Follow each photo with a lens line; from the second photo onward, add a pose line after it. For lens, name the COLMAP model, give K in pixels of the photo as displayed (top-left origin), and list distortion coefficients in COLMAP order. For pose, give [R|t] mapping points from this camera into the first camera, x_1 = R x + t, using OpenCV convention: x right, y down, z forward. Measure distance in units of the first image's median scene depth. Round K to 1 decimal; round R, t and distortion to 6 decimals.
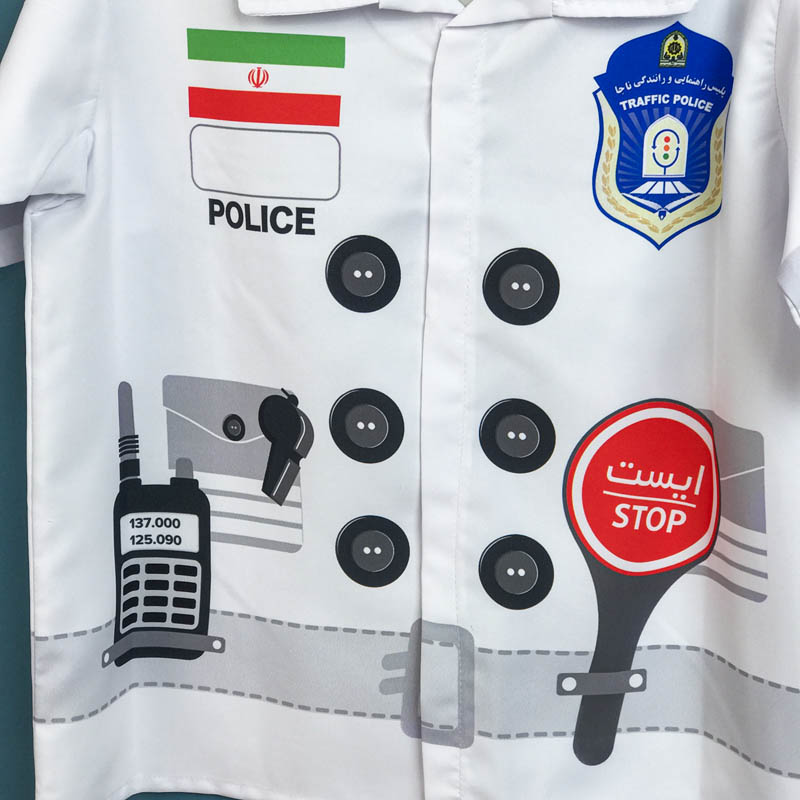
lens RADIAL K [[1803.0, 0, 404.4], [0, 1803.0, 356.4], [0, 0, 1]] dist [0.089301, 0.000000]
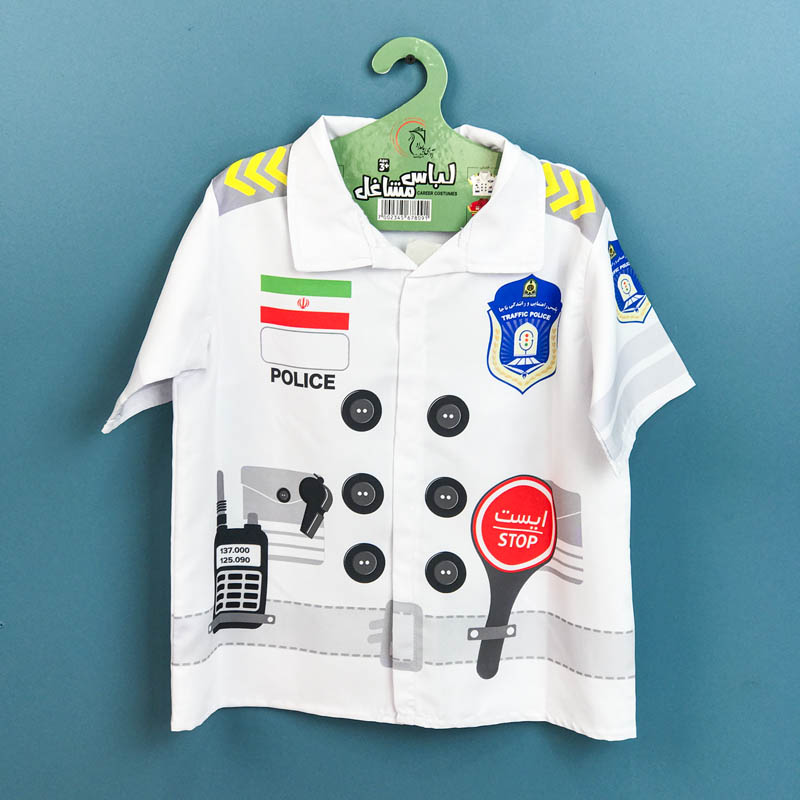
lens RADIAL K [[1803.0, 0, 399.2], [0, 1803.0, 399.6], [0, 0, 1]] dist [0.089301, 0.000000]
pose [[0.992785, -0.017696, 0.118595, -0.193986], [0.015098, 0.999627, 0.022775, -0.094287], [-0.118954, -0.020821, 0.992681, -0.774783]]
